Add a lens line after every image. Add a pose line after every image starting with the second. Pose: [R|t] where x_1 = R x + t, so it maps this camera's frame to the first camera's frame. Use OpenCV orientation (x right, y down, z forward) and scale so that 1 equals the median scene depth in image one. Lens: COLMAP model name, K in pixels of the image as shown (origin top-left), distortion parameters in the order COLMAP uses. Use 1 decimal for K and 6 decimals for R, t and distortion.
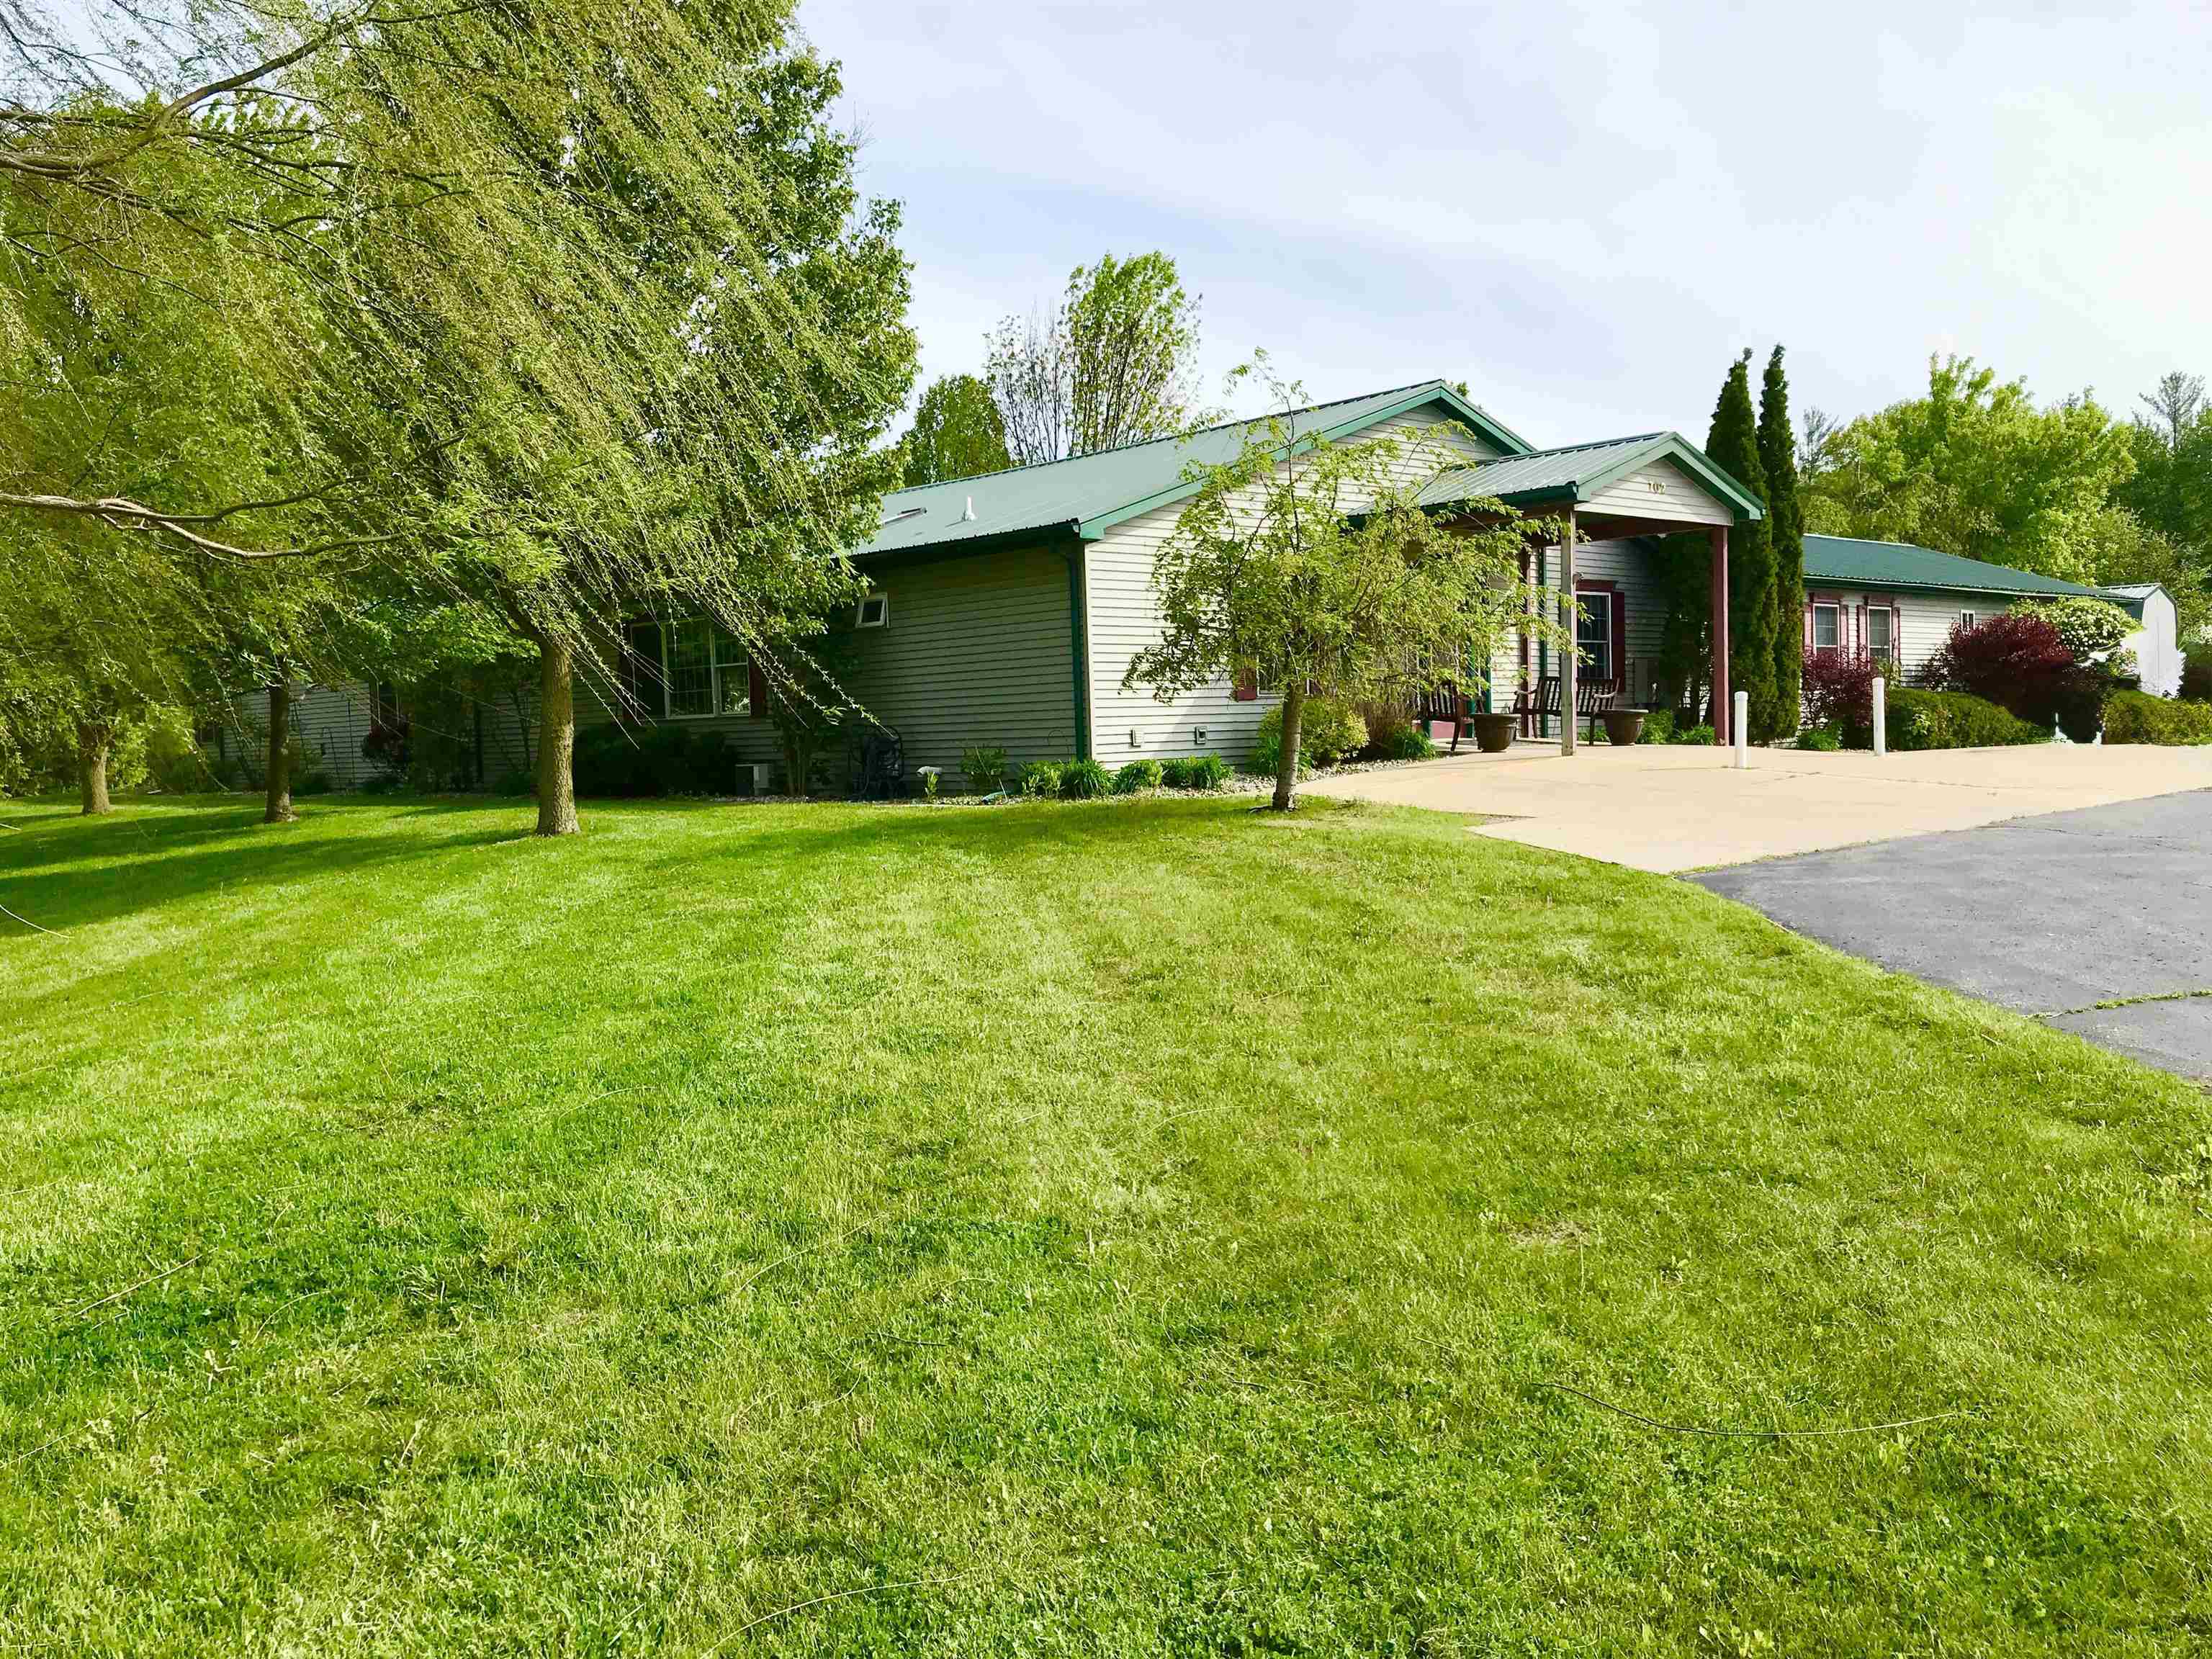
lens RADIAL K [[1772.5, 0, 1104.8], [0, 1772.5, 772.4], [0, 0, 1]] dist [-0.005835, -0.014666]
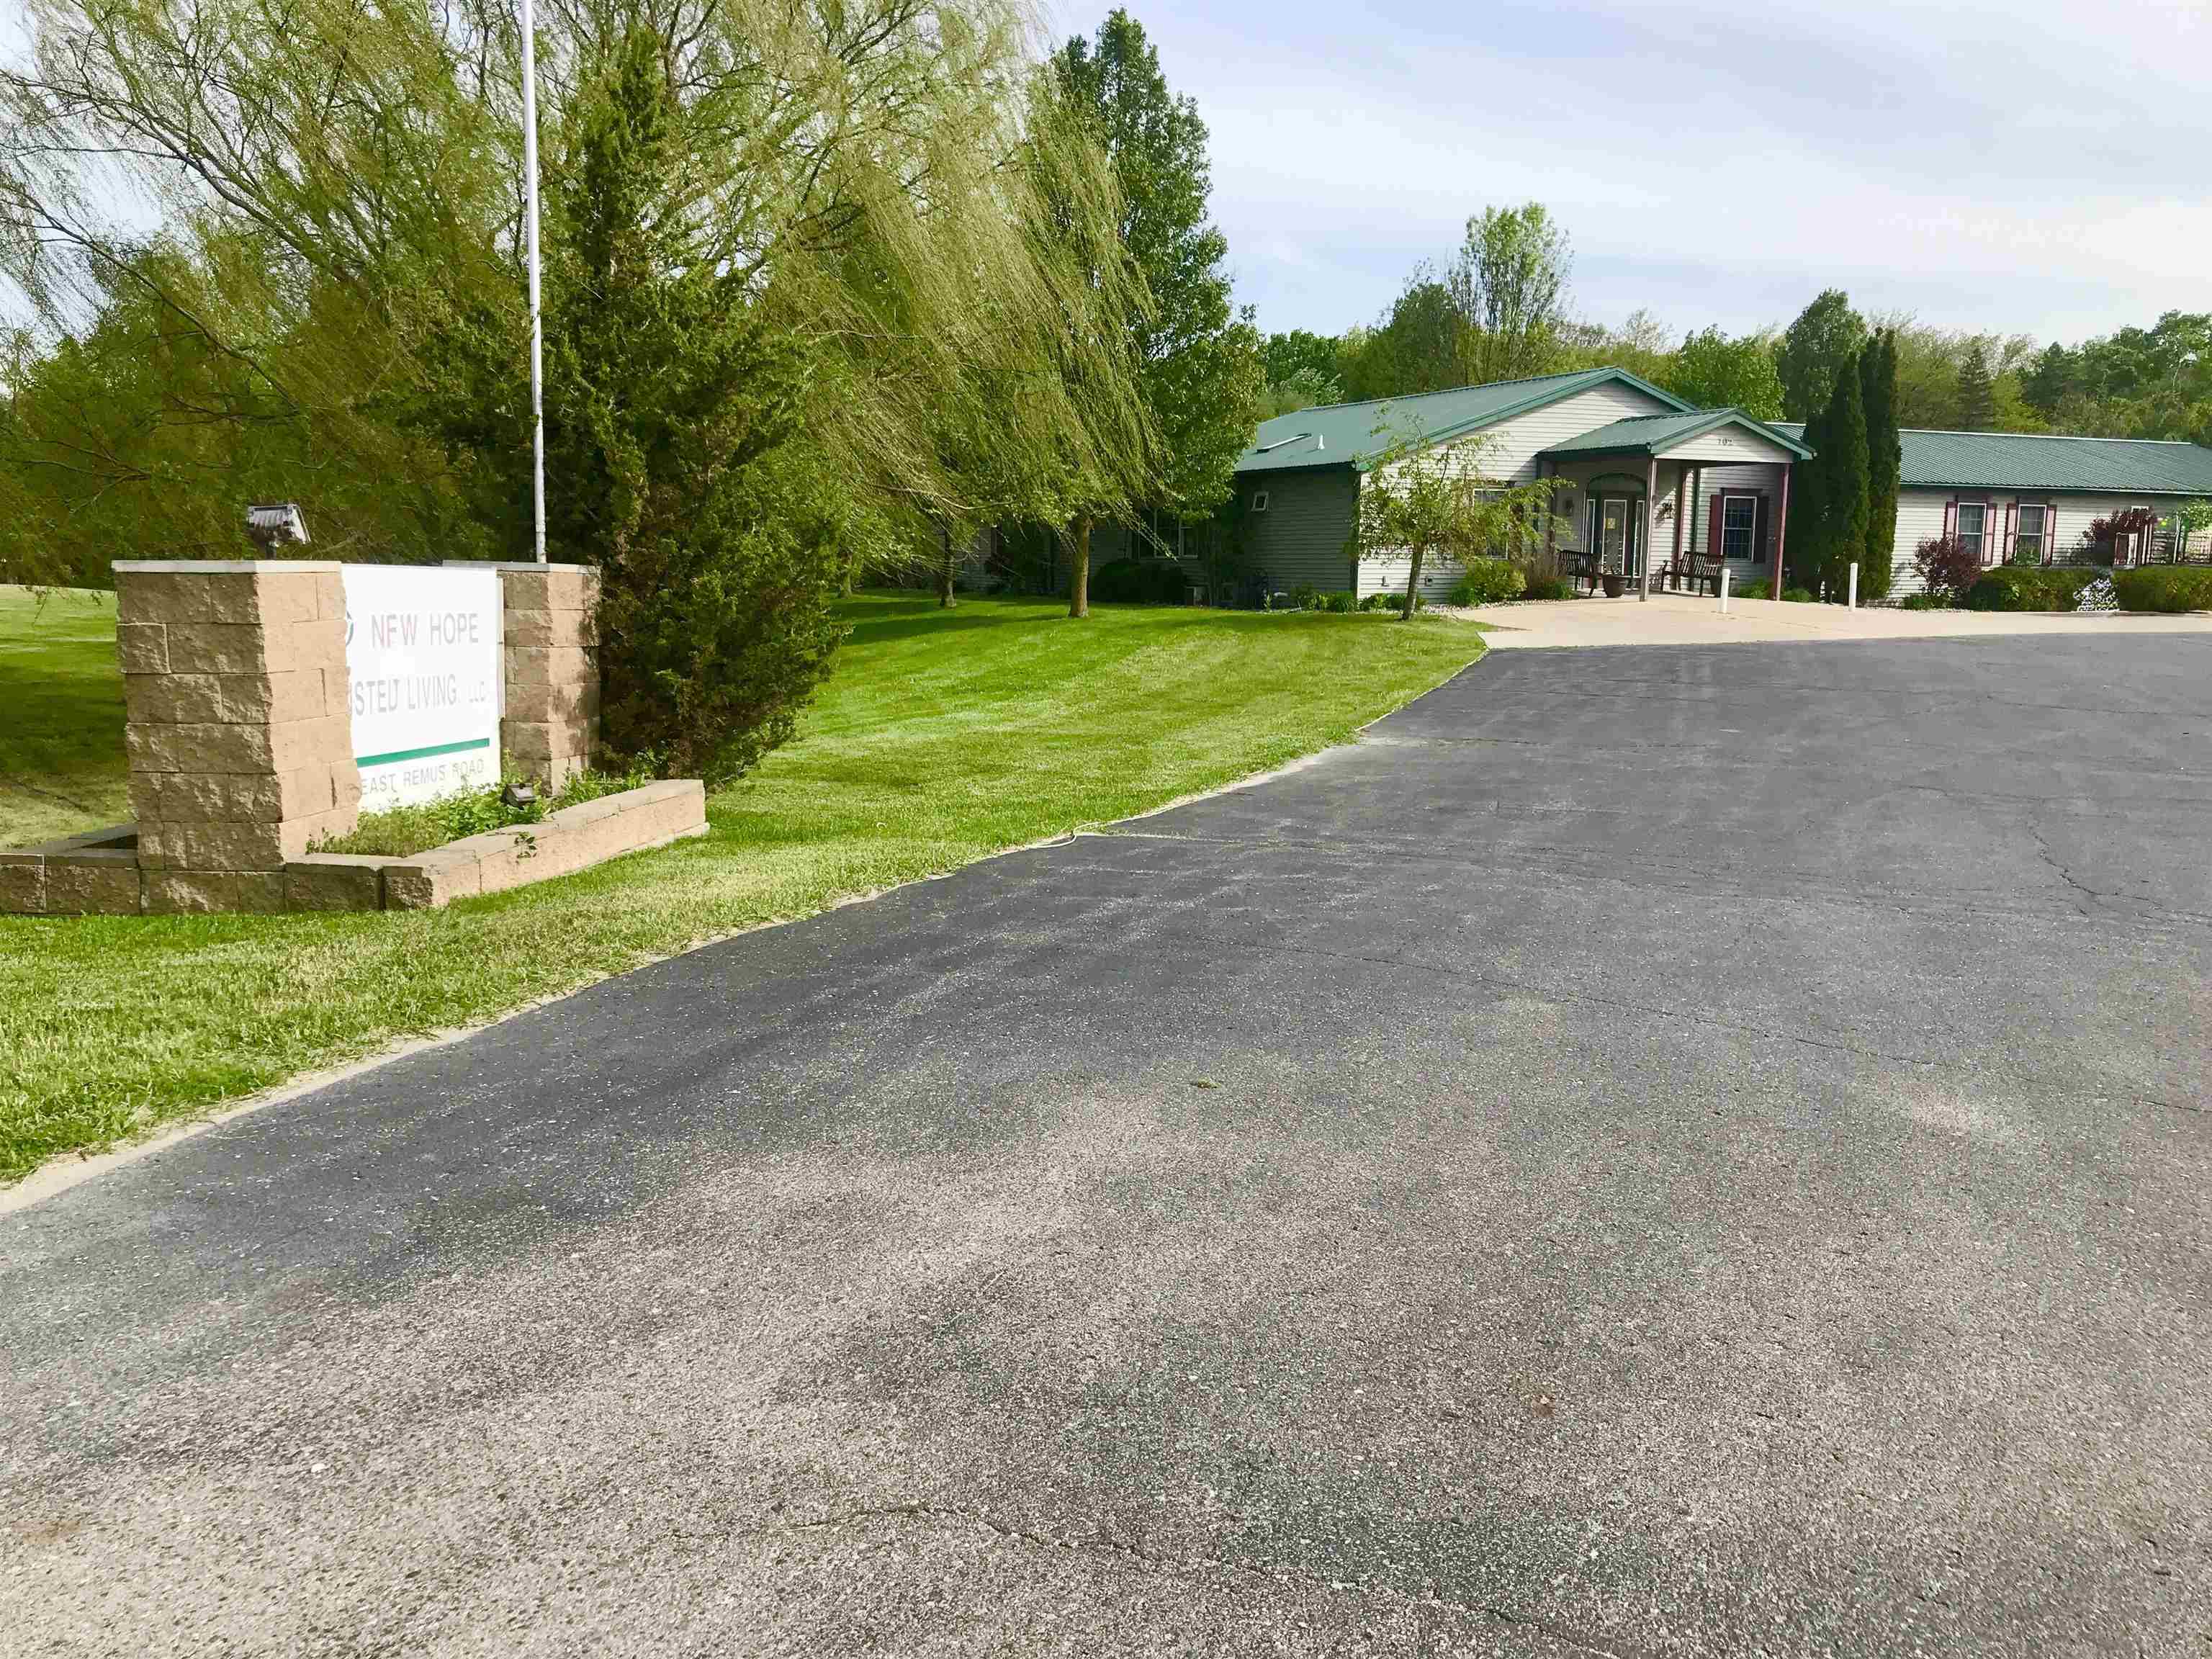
lens RADIAL K [[1772.5, 0, 1104.8], [0, 1772.5, 772.4], [0, 0, 1]] dist [-0.005835, -0.014666]
pose [[0.949181, 0.073157, -0.306111, 0.329050], [-0.041927, 0.993333, 0.107388, -0.008248], [0.311926, -0.089096, 0.945920, -0.867476]]
